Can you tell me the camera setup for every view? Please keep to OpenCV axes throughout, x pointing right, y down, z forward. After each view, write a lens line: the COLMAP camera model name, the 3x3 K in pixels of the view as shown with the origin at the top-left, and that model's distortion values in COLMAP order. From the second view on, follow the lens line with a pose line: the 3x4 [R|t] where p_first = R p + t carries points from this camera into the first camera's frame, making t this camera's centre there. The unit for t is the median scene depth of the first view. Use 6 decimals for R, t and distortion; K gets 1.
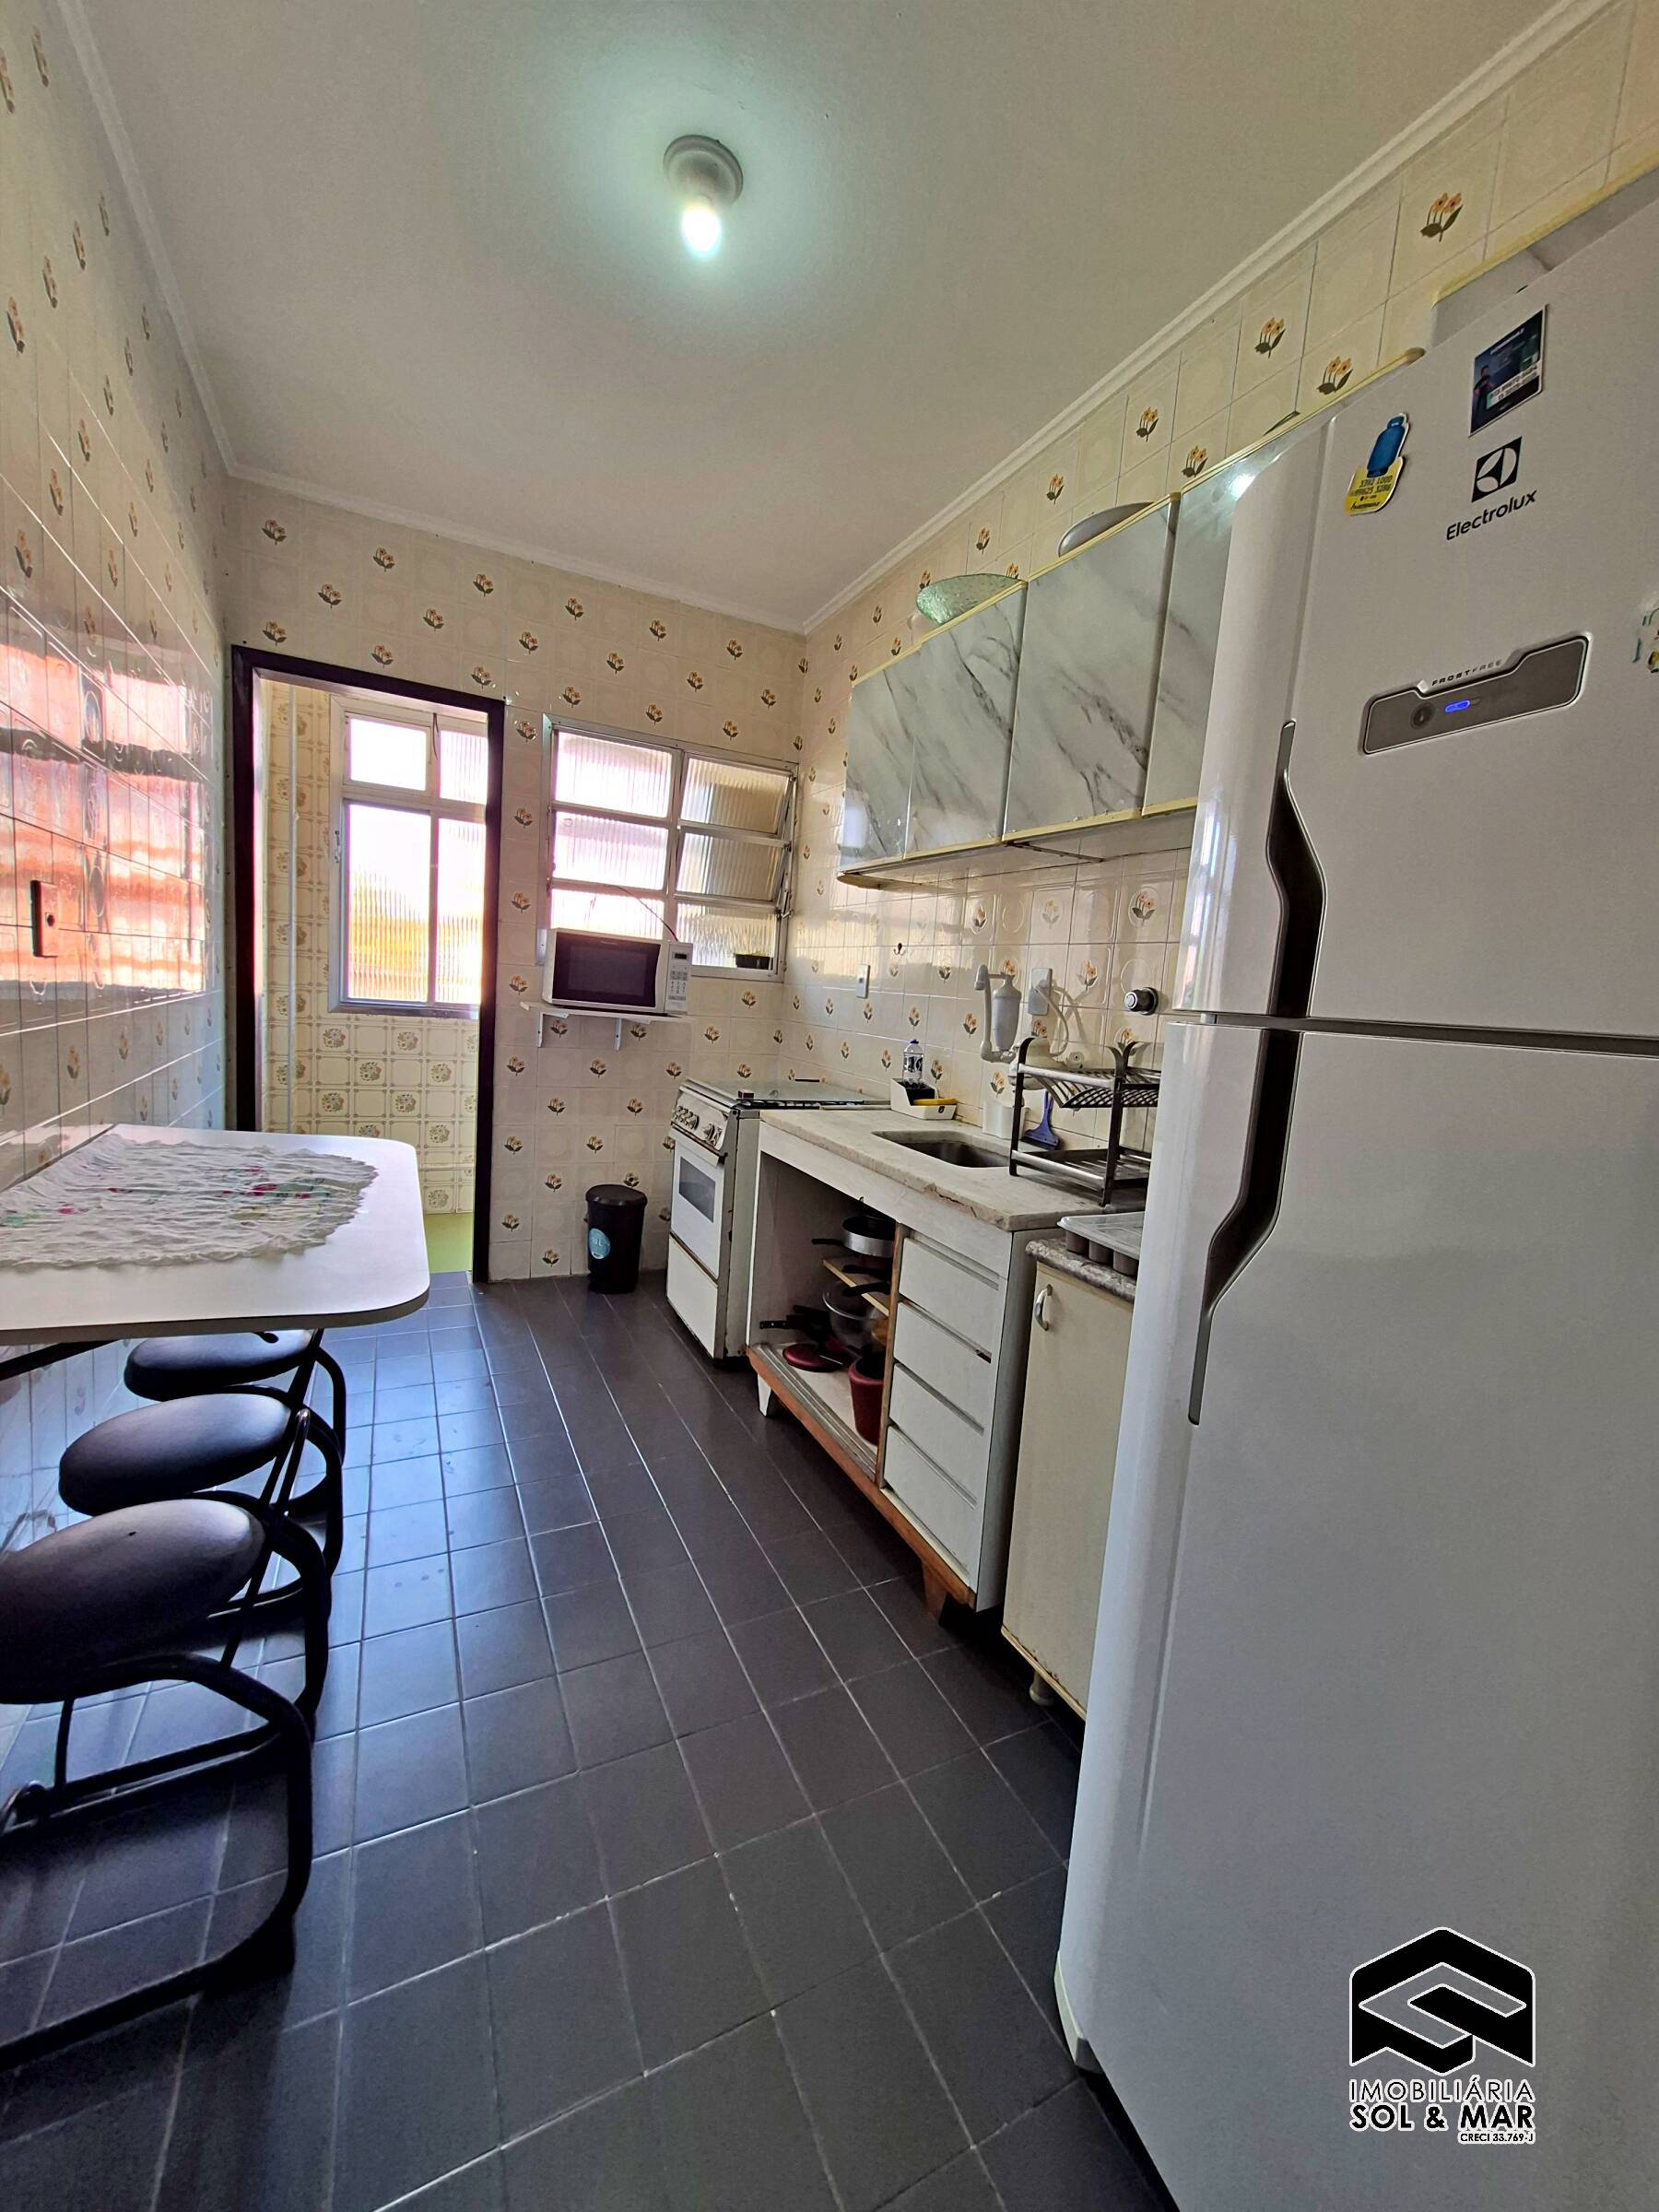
lens RADIAL K [[862.9, 0, 837.8], [0, 862.9, 1094.6], [0, 0, 1]] dist [-0.000631, -0.000143]
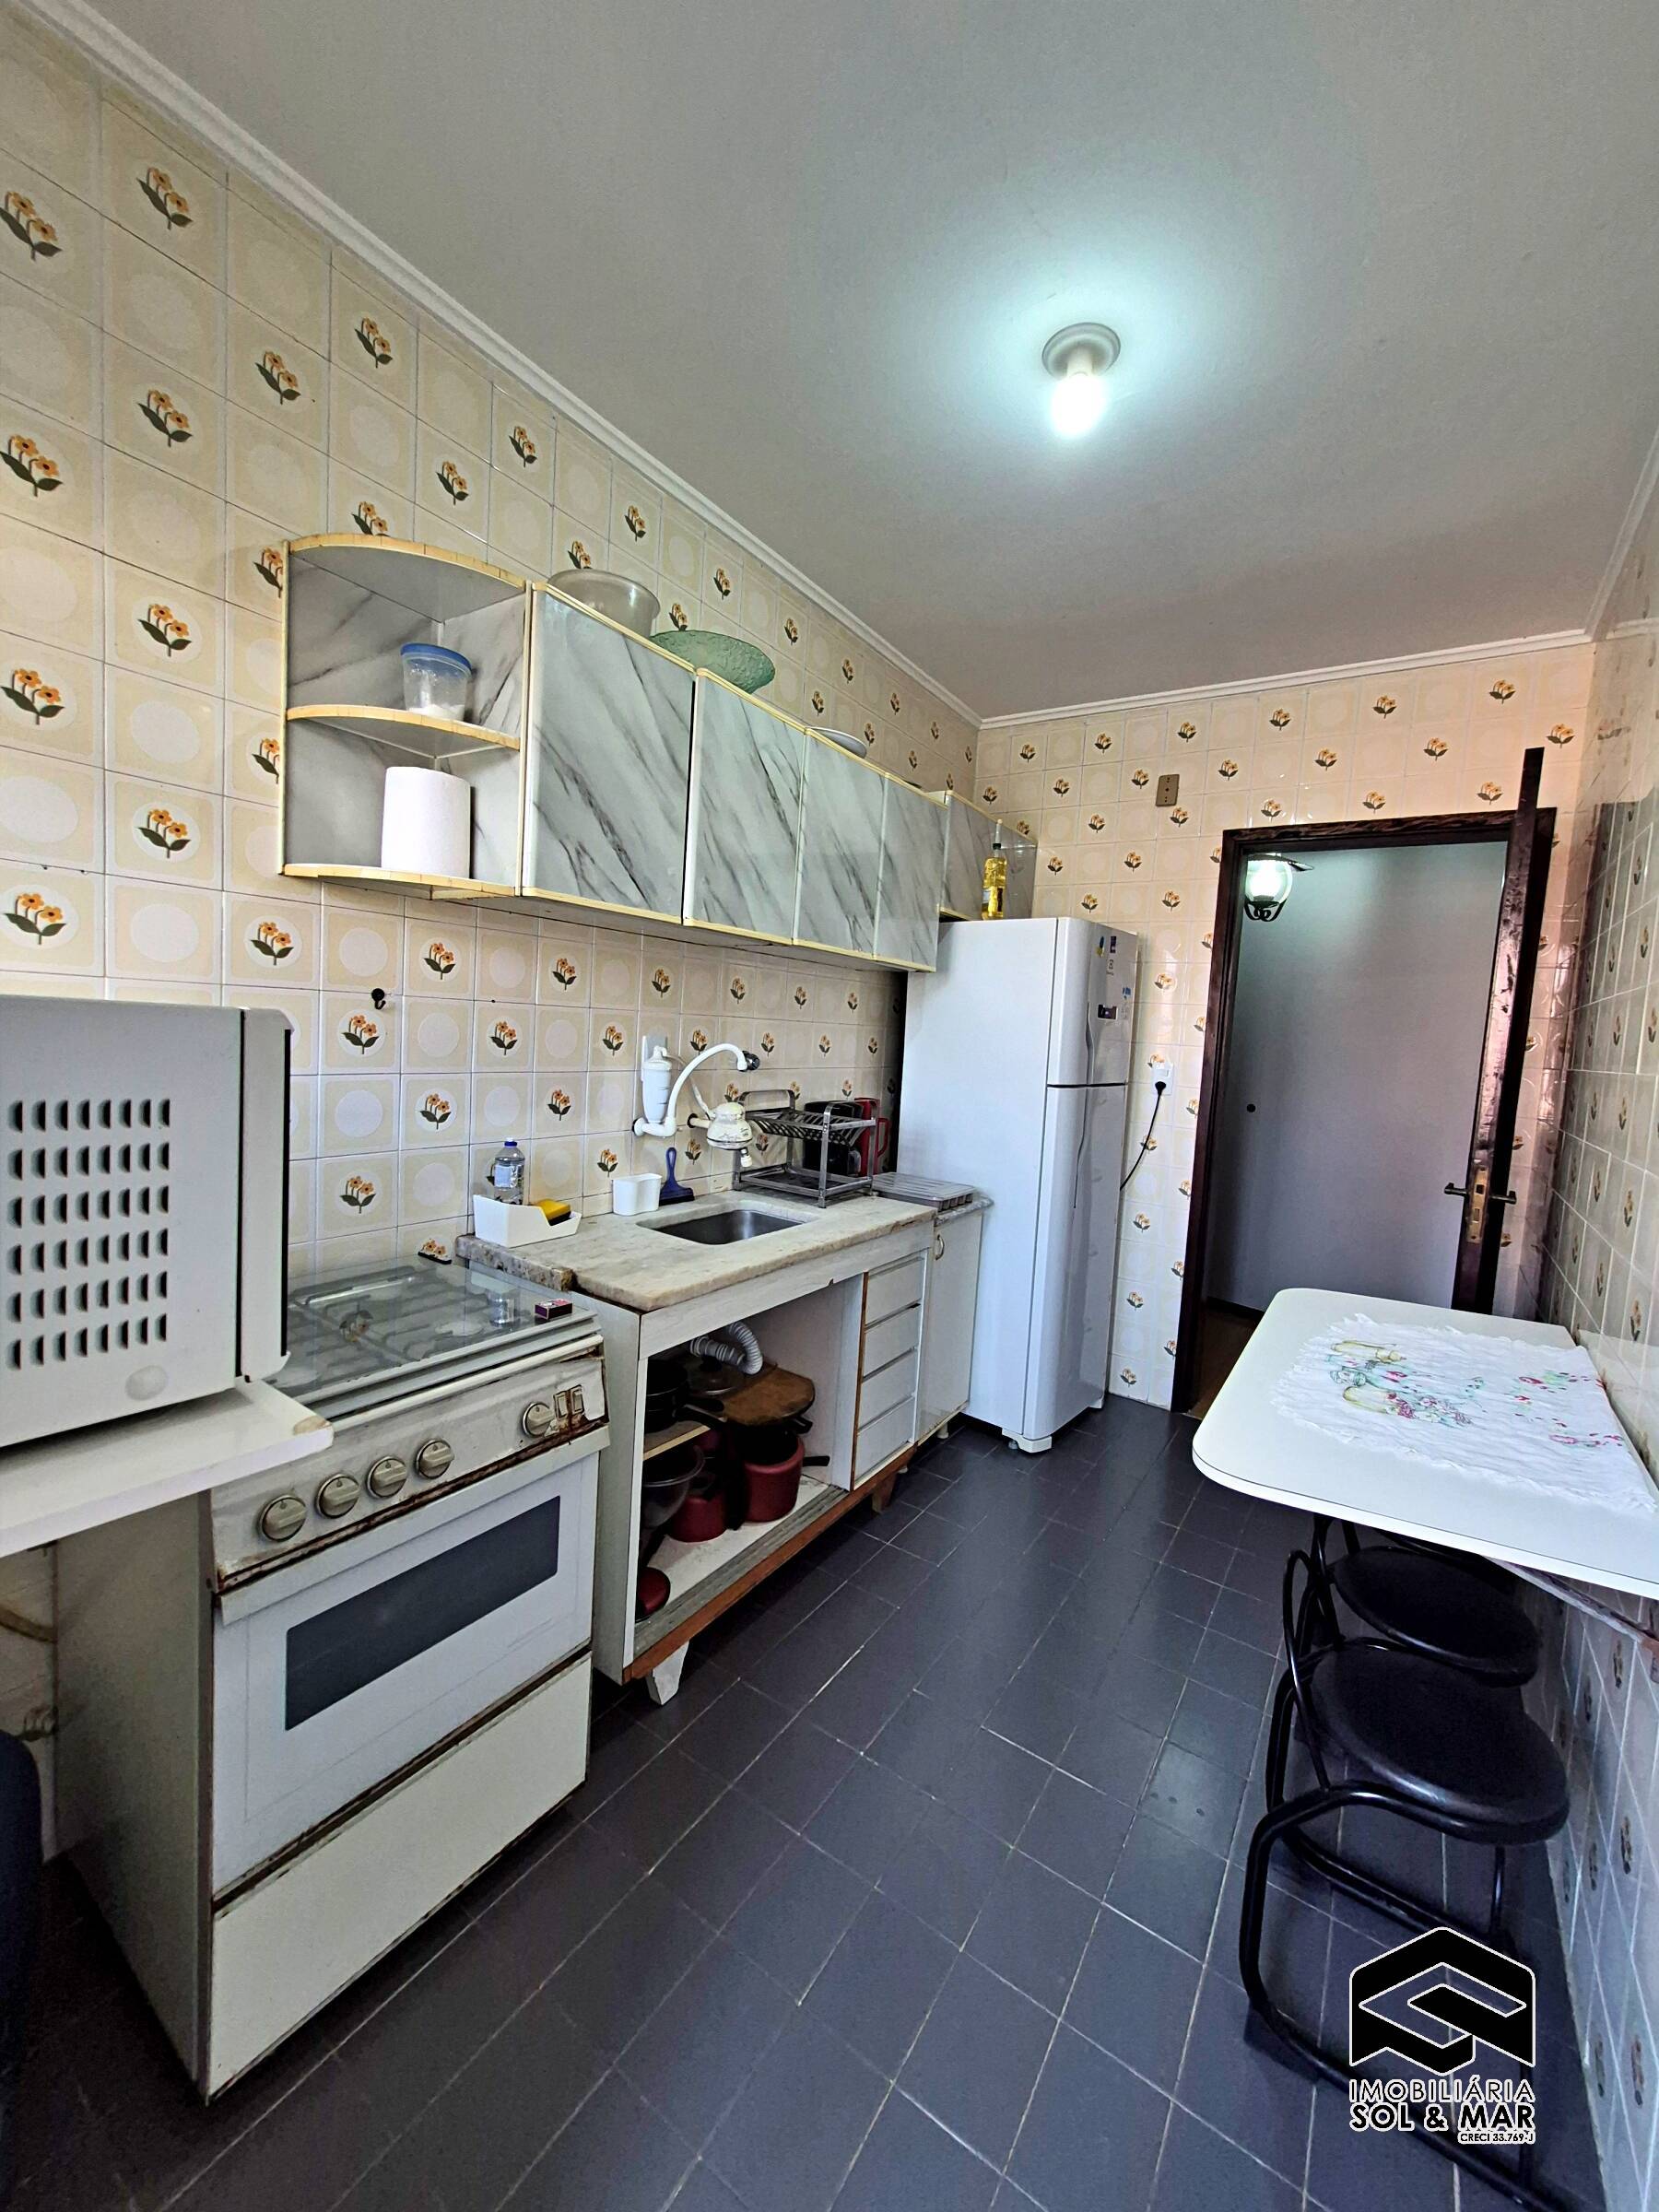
lens RADIAL K [[862.9, 0, 833.5], [0, 862.9, 1099.0], [0, 0, 1]] dist [-0.000631, -0.000143]
pose [[-0.480302, -0.179762, 0.858485, -1.028181], [0.007723, 0.977868, 0.209081, -0.392686], [-0.877069, 0.107052, -0.468284, 1.789848]]
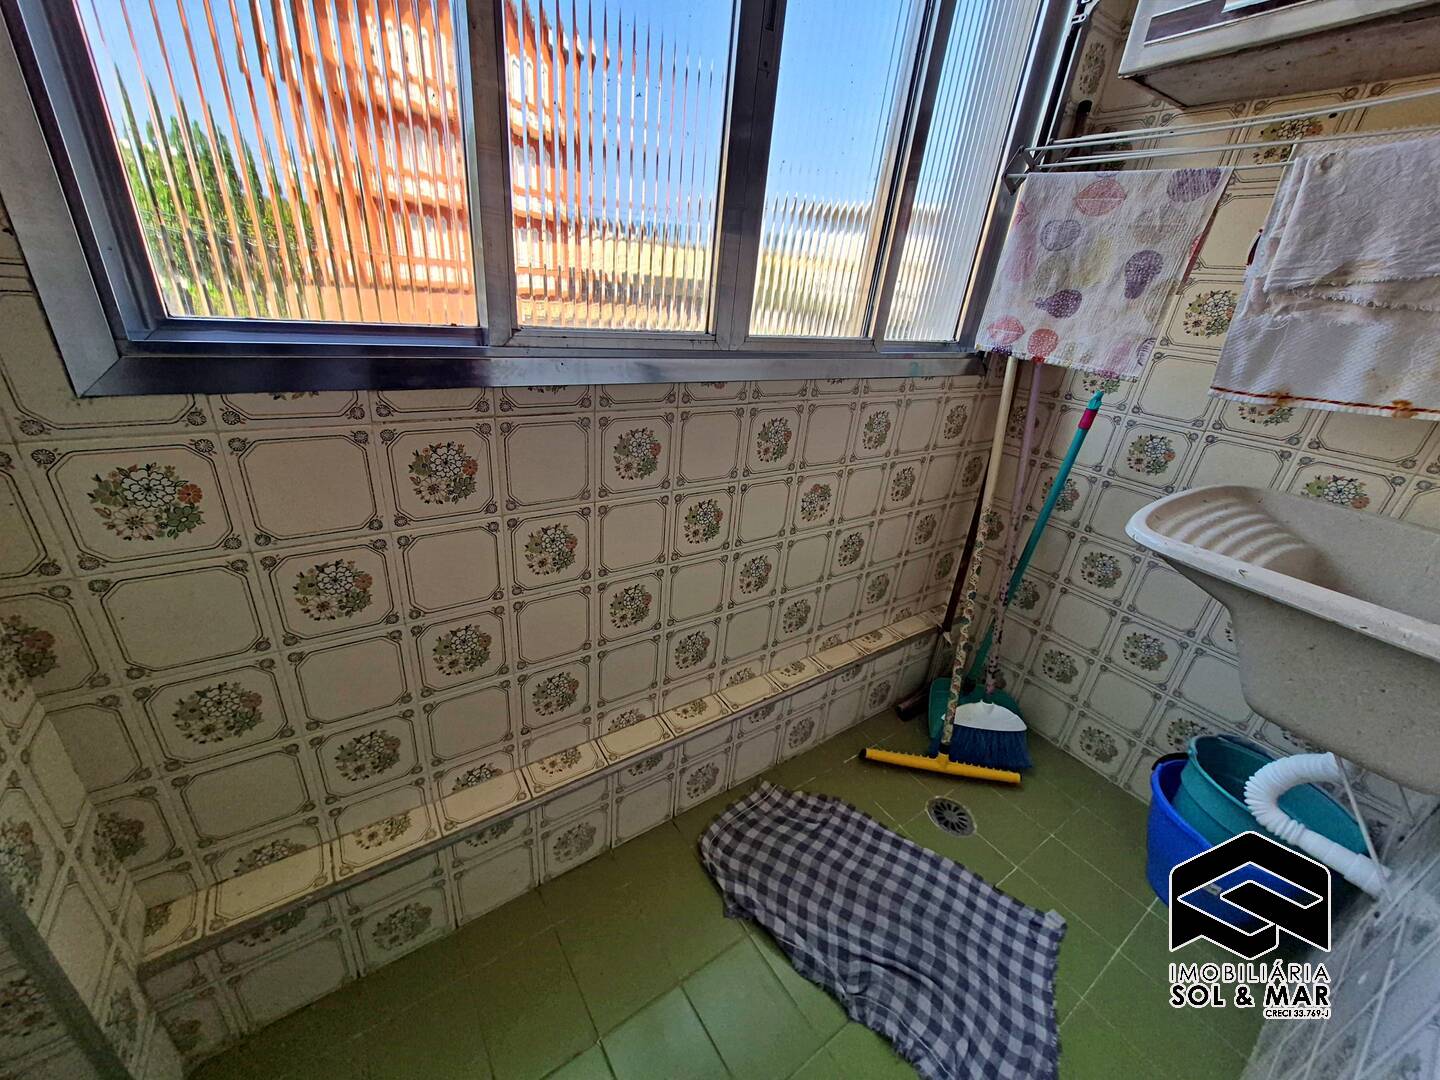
lens RADIAL K [[561.8, 0, 715.1], [0, 561.8, 537.6], [0, 0, 1]] dist [-0.000631, -0.000143]
pose [[0.992806, -0.043269, 0.111643, -0.256787], [0.005678, 0.948386, 0.317067, -0.060386], [-0.119600, -0.314152, 0.941809, 0.479691]]
